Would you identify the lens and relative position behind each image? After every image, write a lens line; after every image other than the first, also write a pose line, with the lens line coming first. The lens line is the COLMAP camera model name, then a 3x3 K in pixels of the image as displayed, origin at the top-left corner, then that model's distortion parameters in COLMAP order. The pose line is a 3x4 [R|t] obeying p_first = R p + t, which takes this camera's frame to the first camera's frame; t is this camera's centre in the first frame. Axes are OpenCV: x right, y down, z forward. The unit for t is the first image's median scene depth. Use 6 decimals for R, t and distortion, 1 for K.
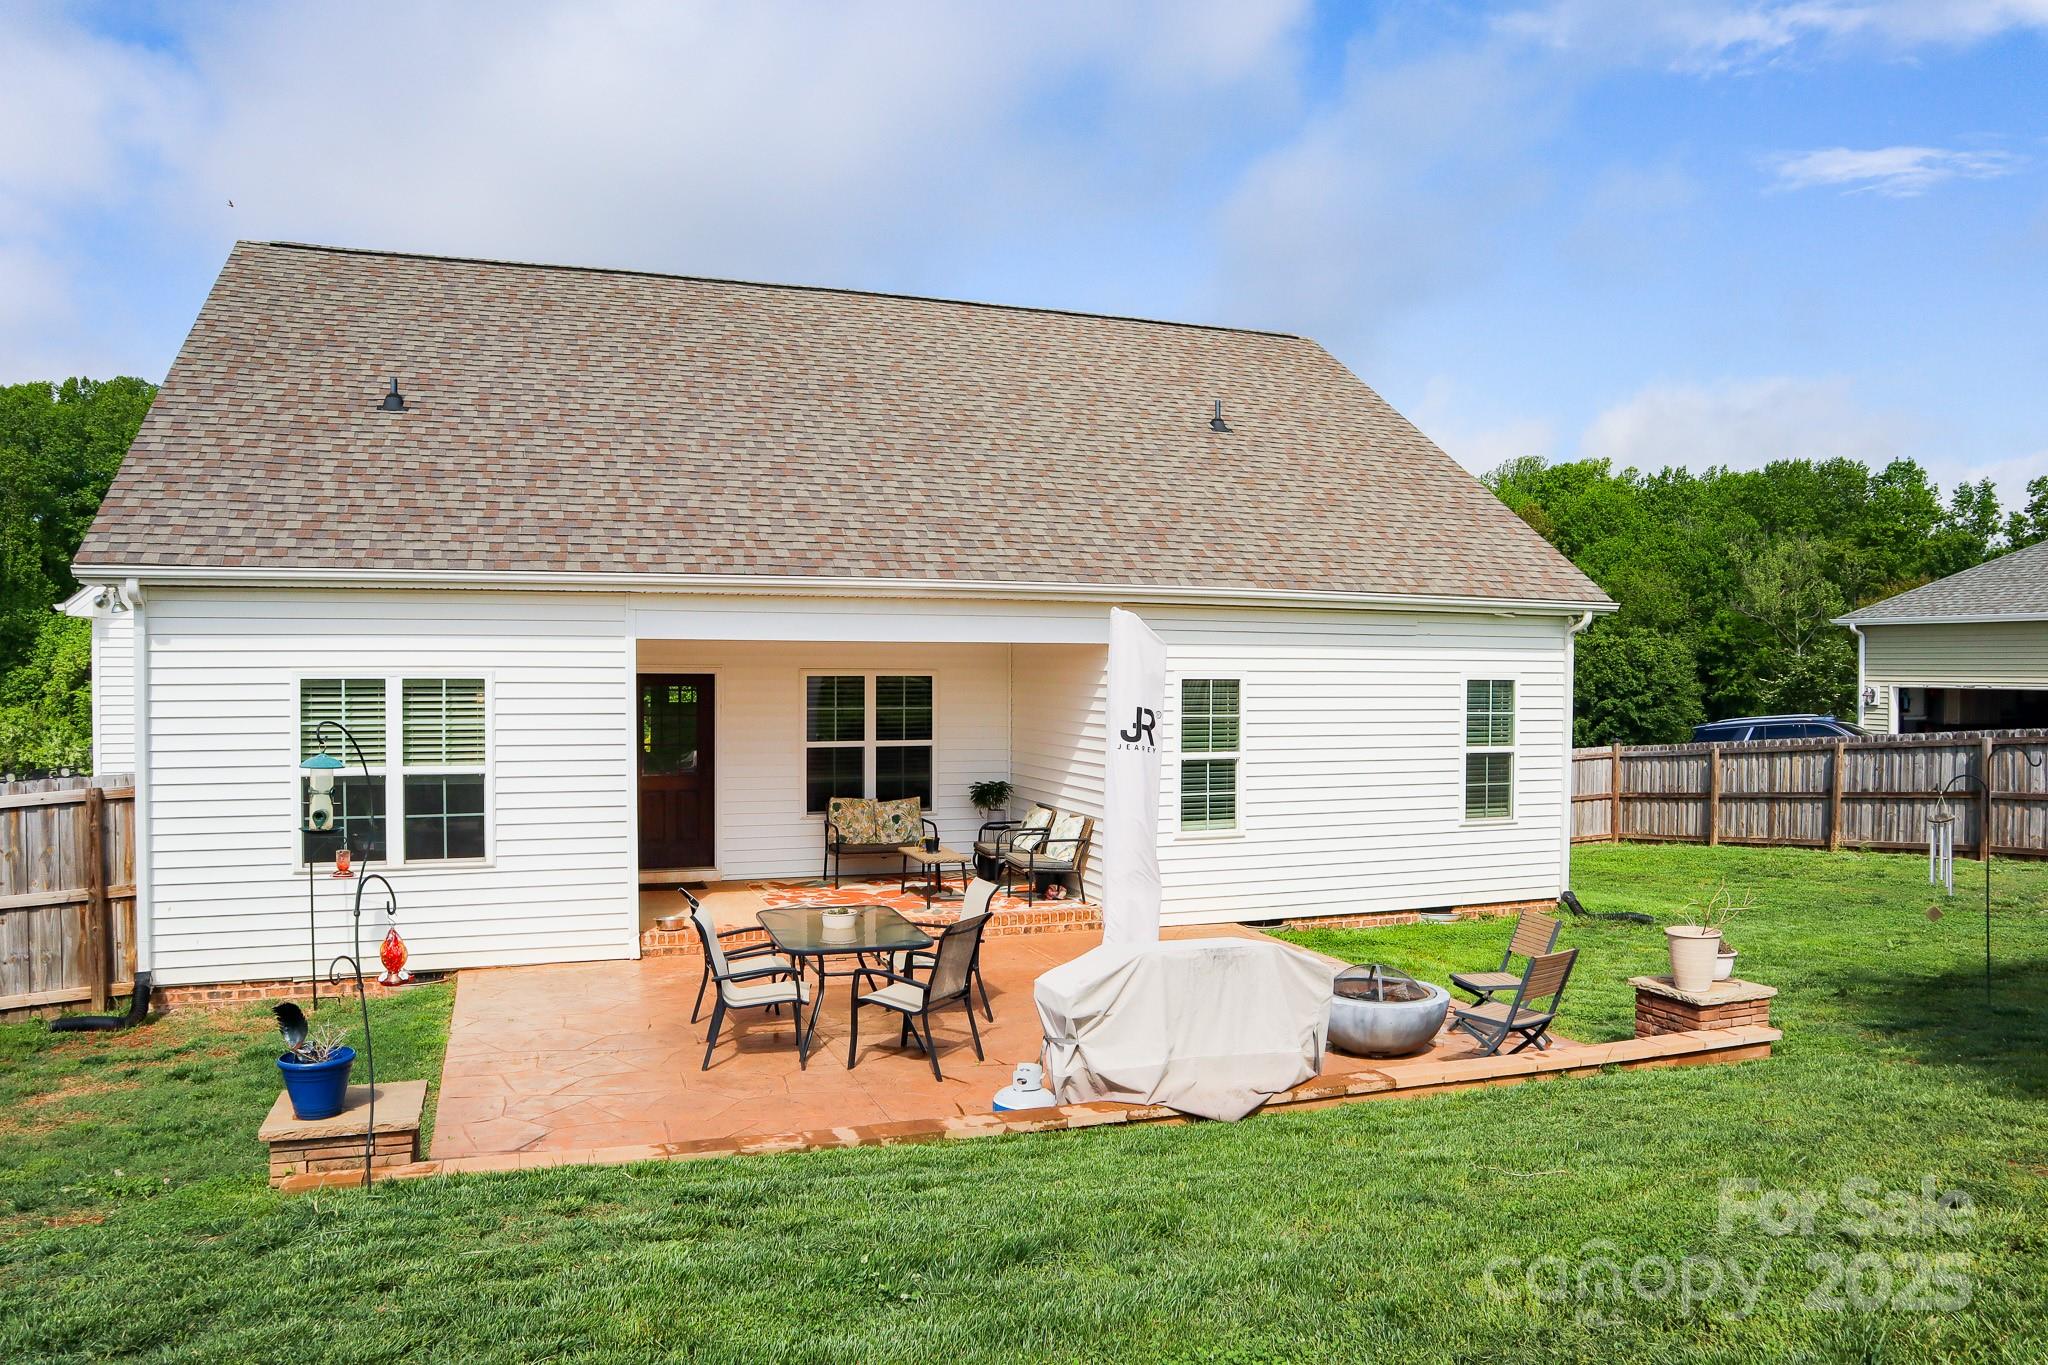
lens RADIAL K [[1451.1, 0, 1022.7], [0, 1451.1, 695.8], [0, 0, 1]] dist [-0.099110, 0.064980]
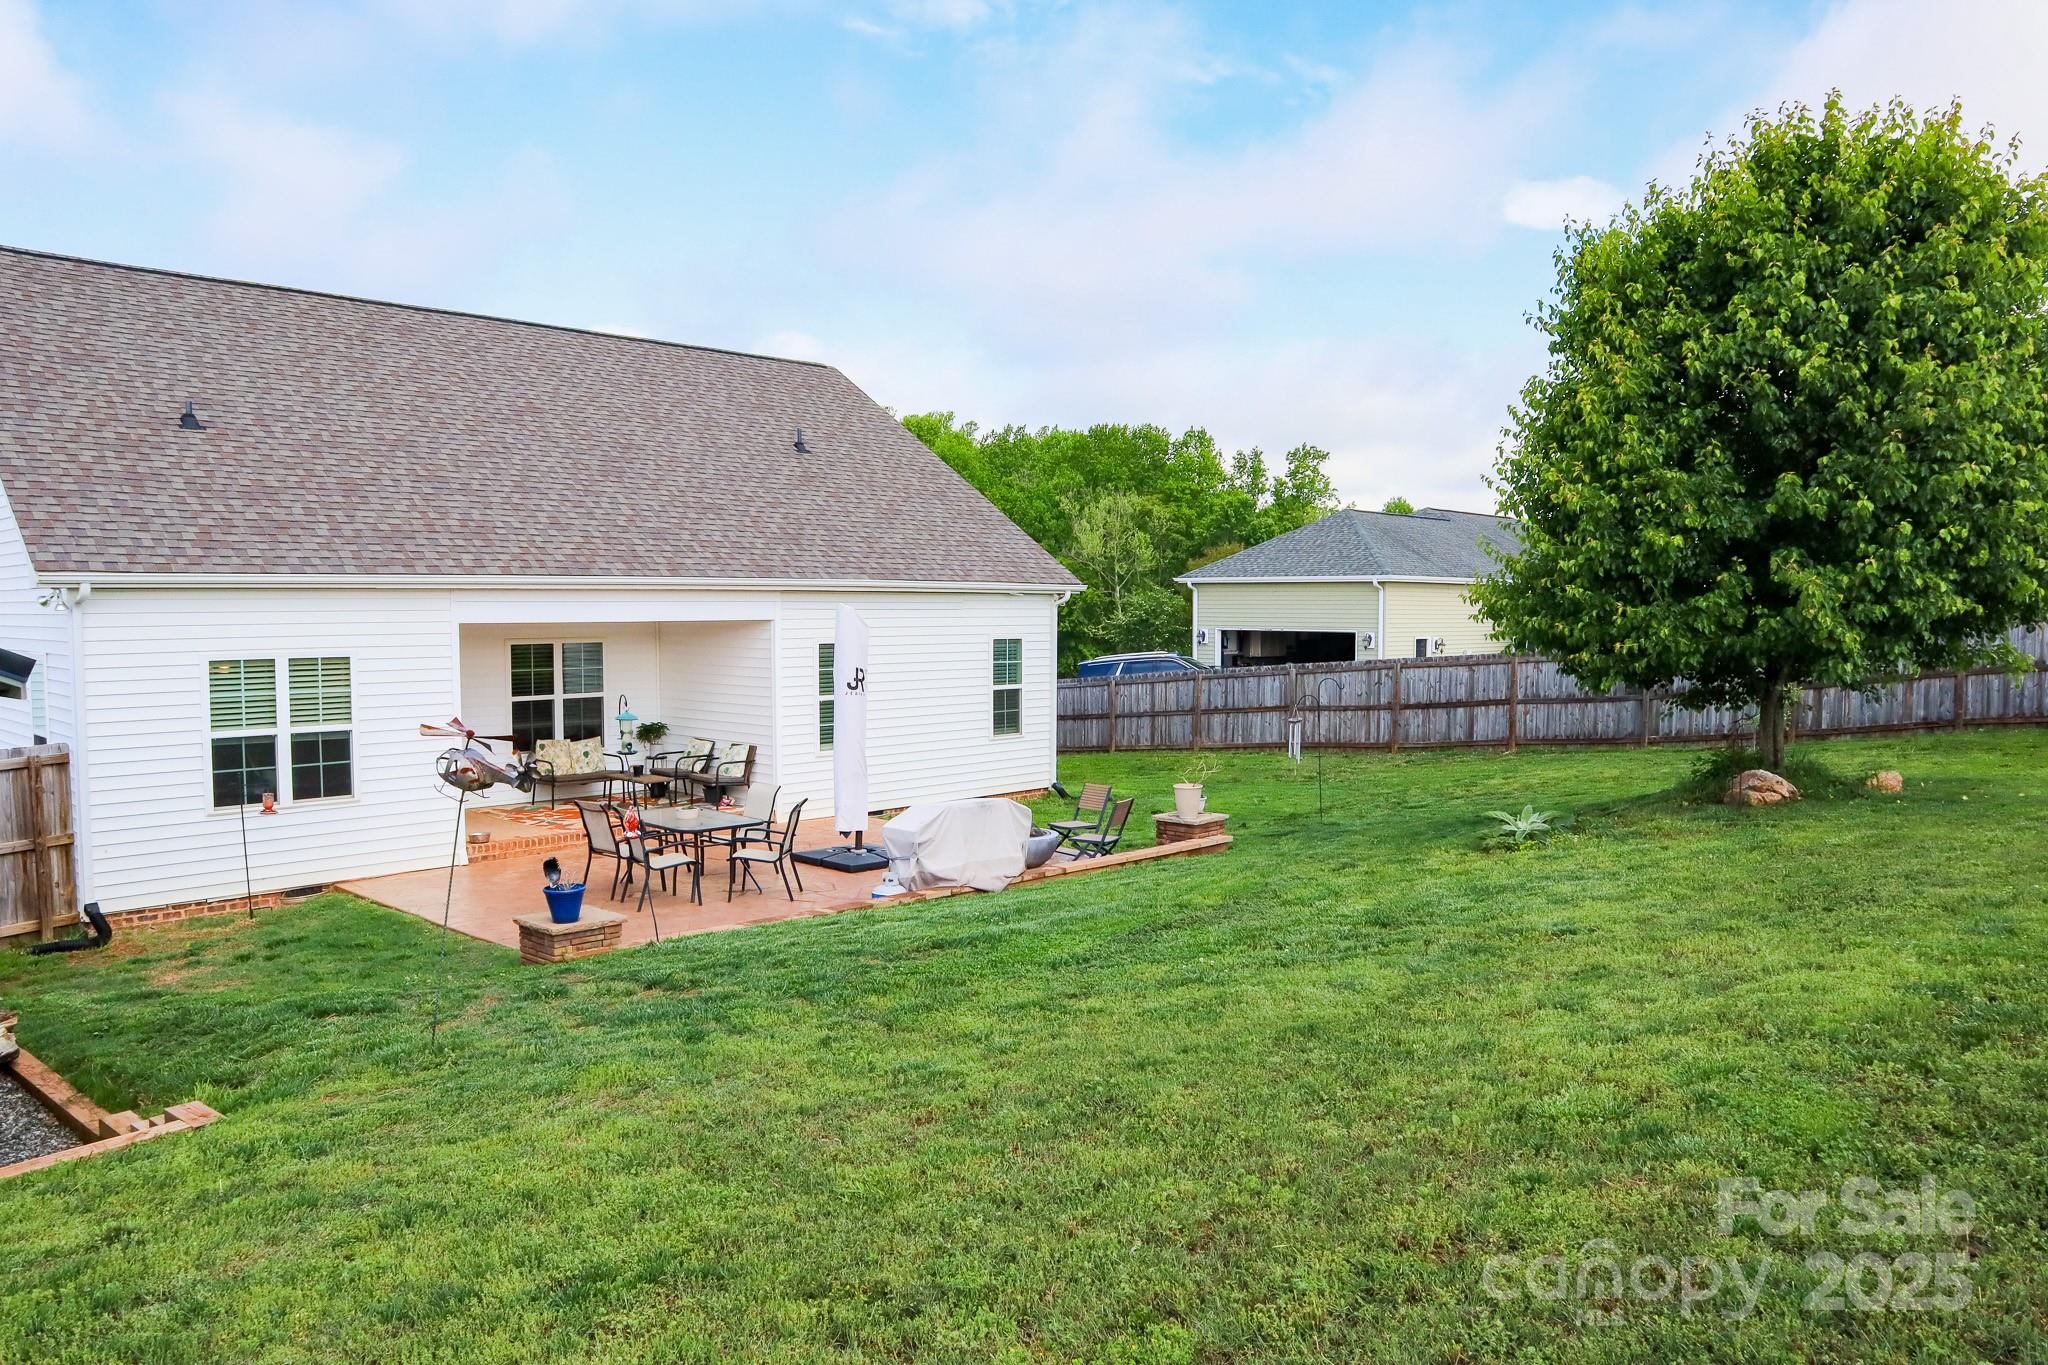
lens RADIAL K [[1420.3, 0, 1024.0], [0, 1420.3, 682.5], [0, 0, 1]] dist [0.000741, 0.000842]
pose [[0.904341, -0.028729, 0.425843, -0.270866], [0.014187, 0.999204, 0.037281, -0.020276], [-0.426575, -0.027673, 0.904029, -0.304430]]
